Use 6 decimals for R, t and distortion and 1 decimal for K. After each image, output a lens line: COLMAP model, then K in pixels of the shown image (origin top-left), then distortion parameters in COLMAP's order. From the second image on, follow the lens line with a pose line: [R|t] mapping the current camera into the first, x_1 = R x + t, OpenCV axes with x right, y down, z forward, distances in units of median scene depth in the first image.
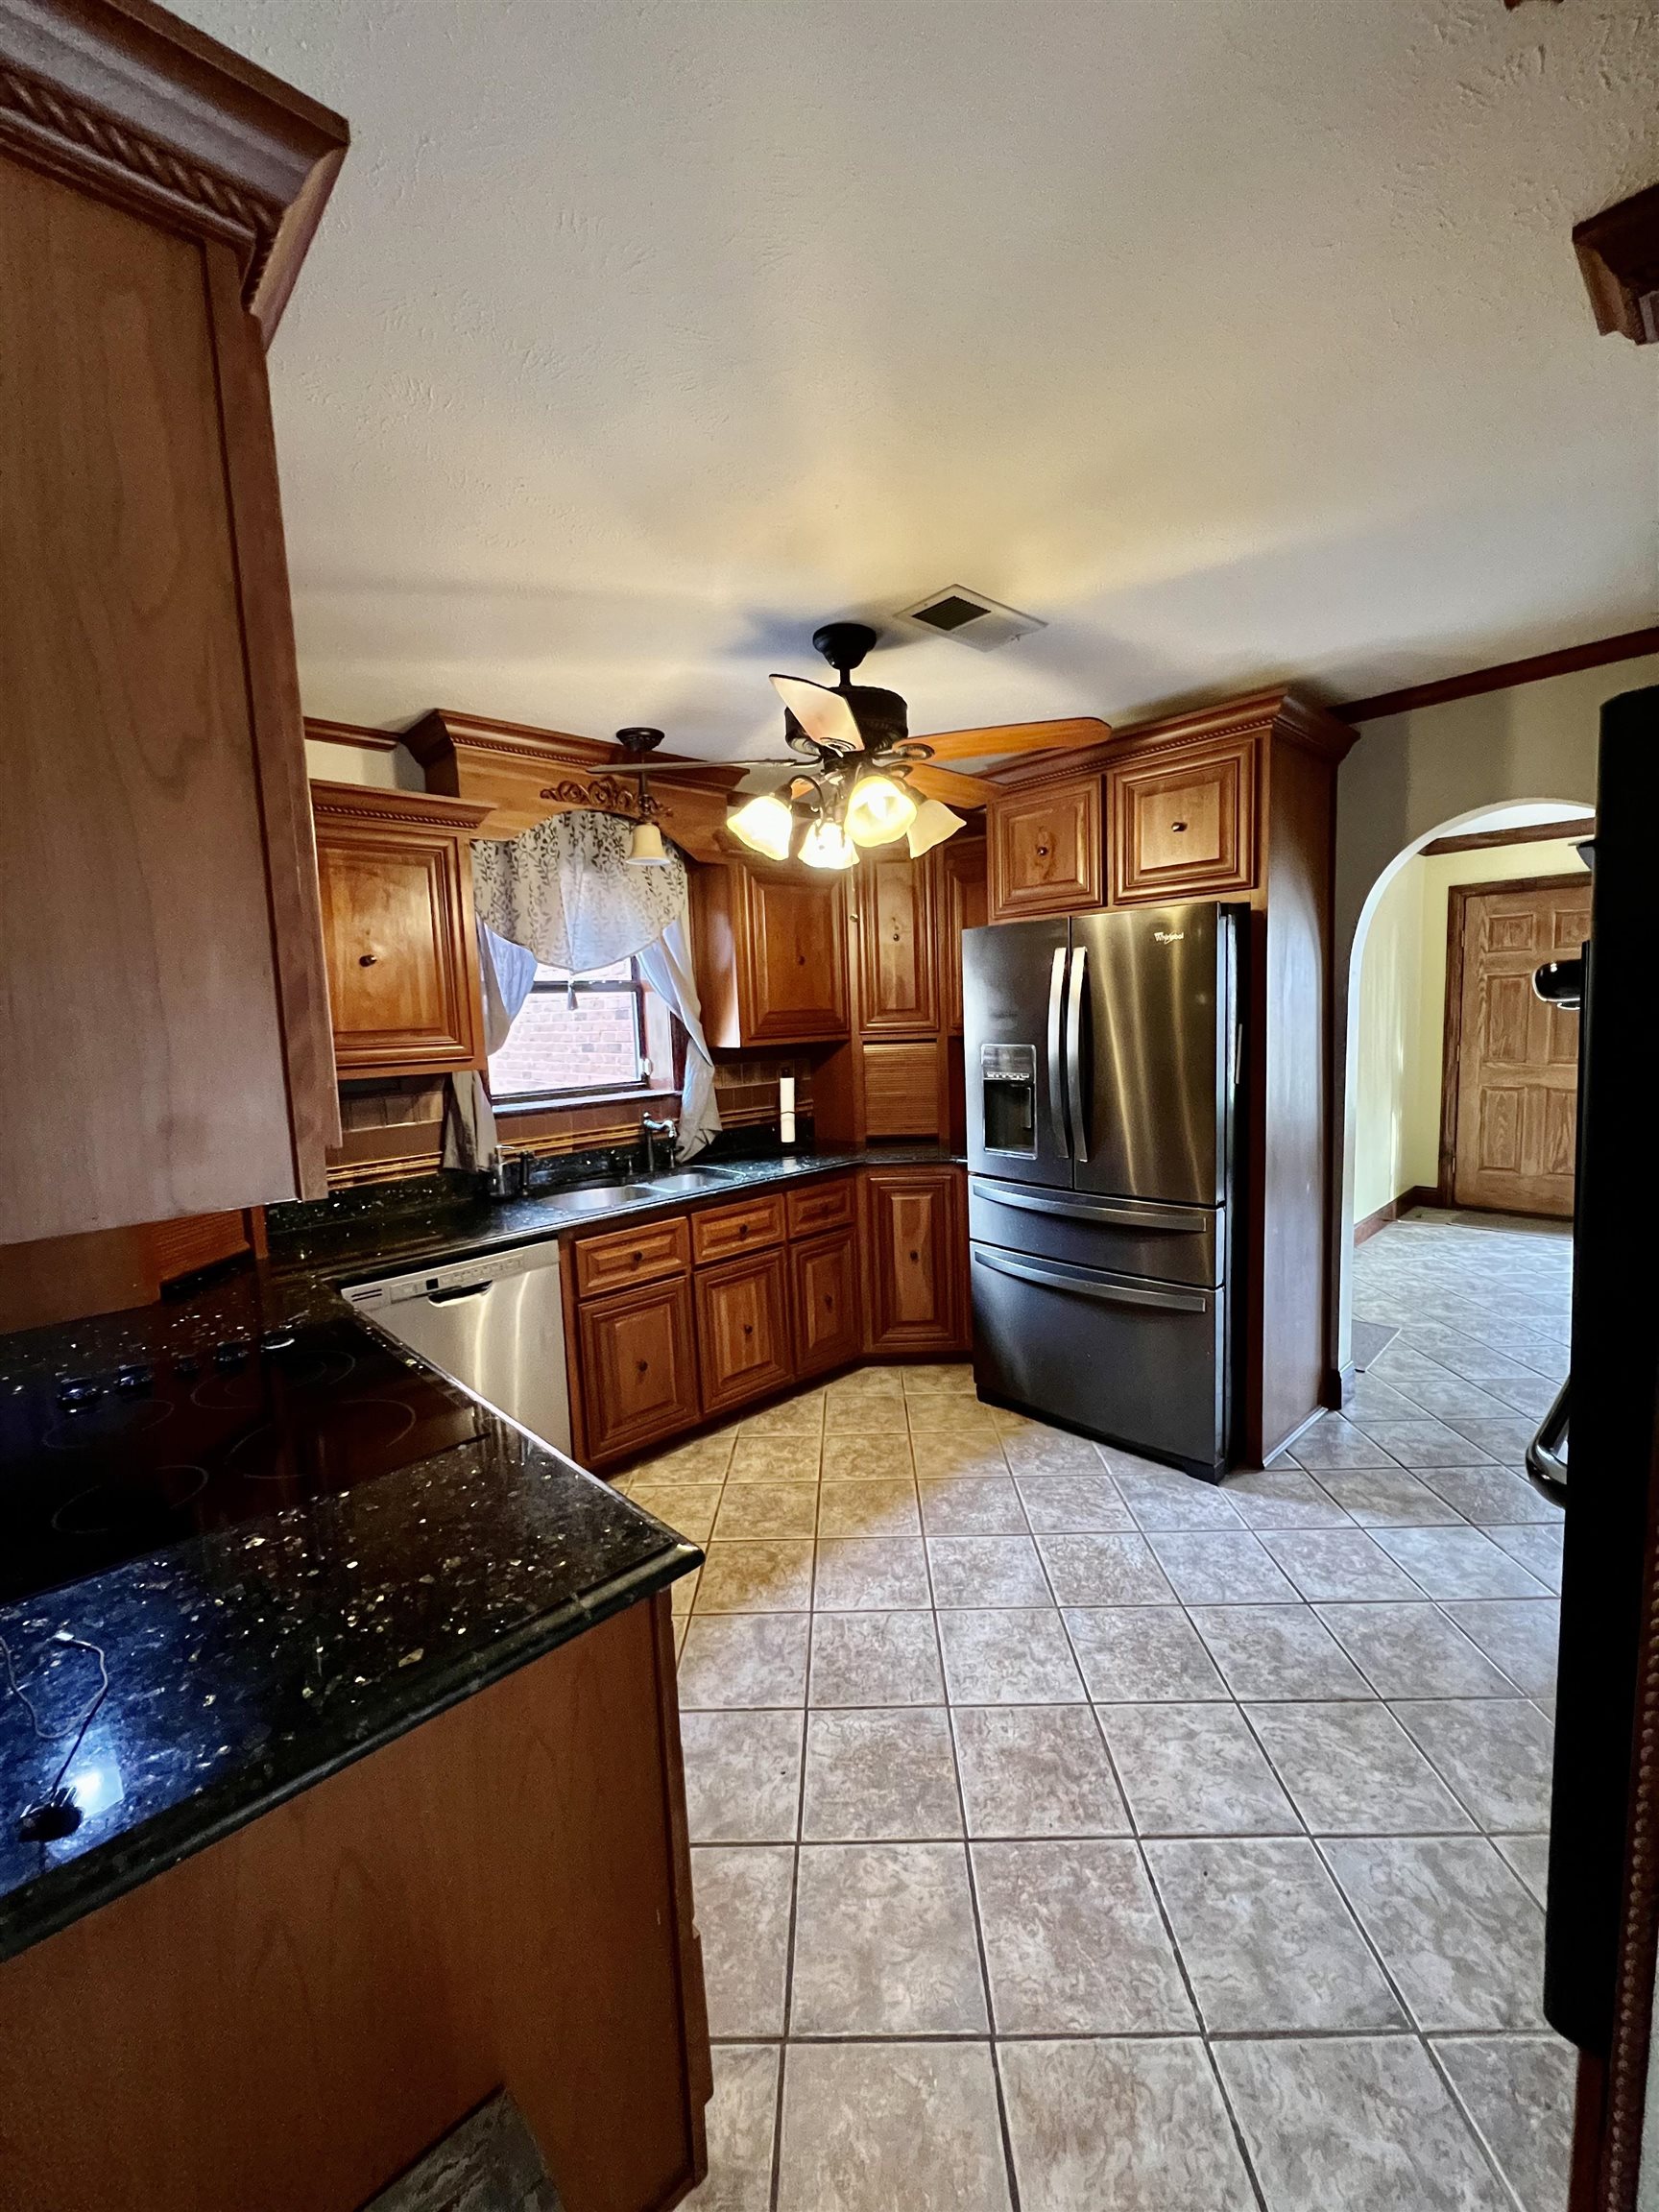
lens RADIAL K [[891.1, 0, 831.3], [0, 891.1, 1108.8], [0, 0, 1]] dist [-0.003101, -0.000213]
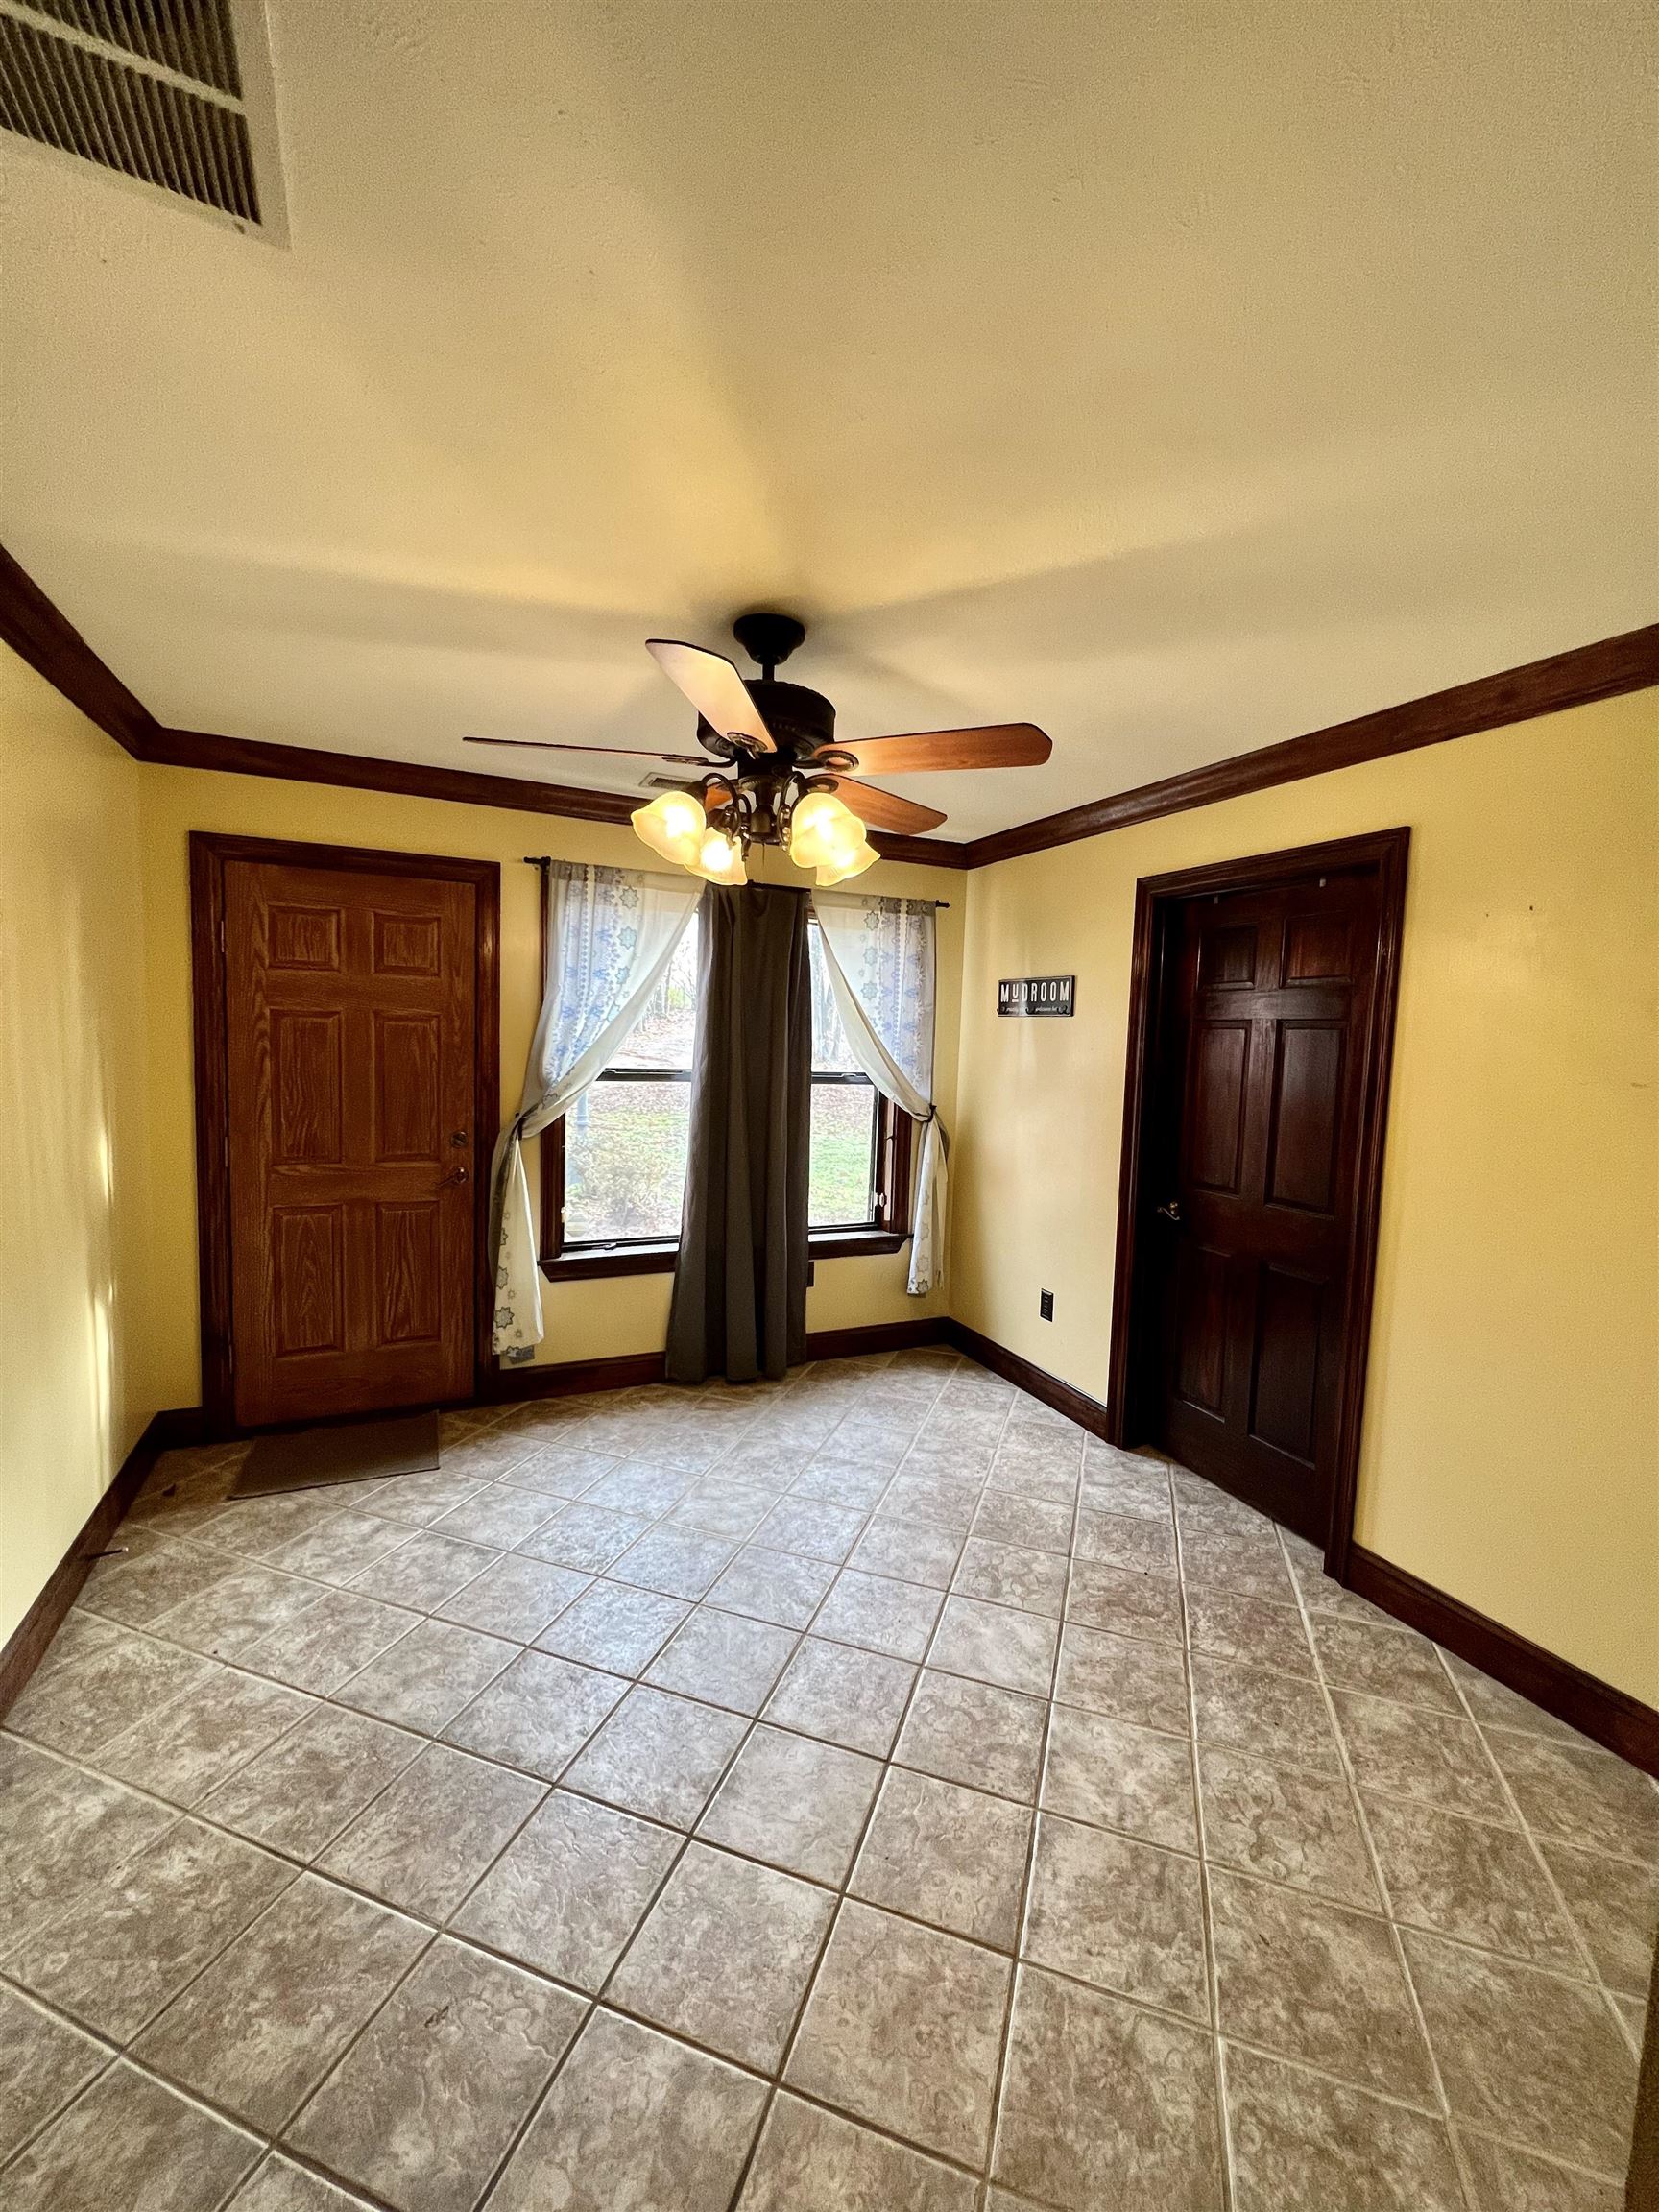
lens RADIAL K [[891.1, 0, 848.6], [0, 891.1, 1109.0], [0, 0, 1]] dist [-0.003101, -0.000213]
pose [[0.314264, -0.032747, 0.948770, 0.324941], [0.049148, 0.998626, 0.018189, -0.080725], [-0.948062, 0.040914, 0.315442, 0.488932]]
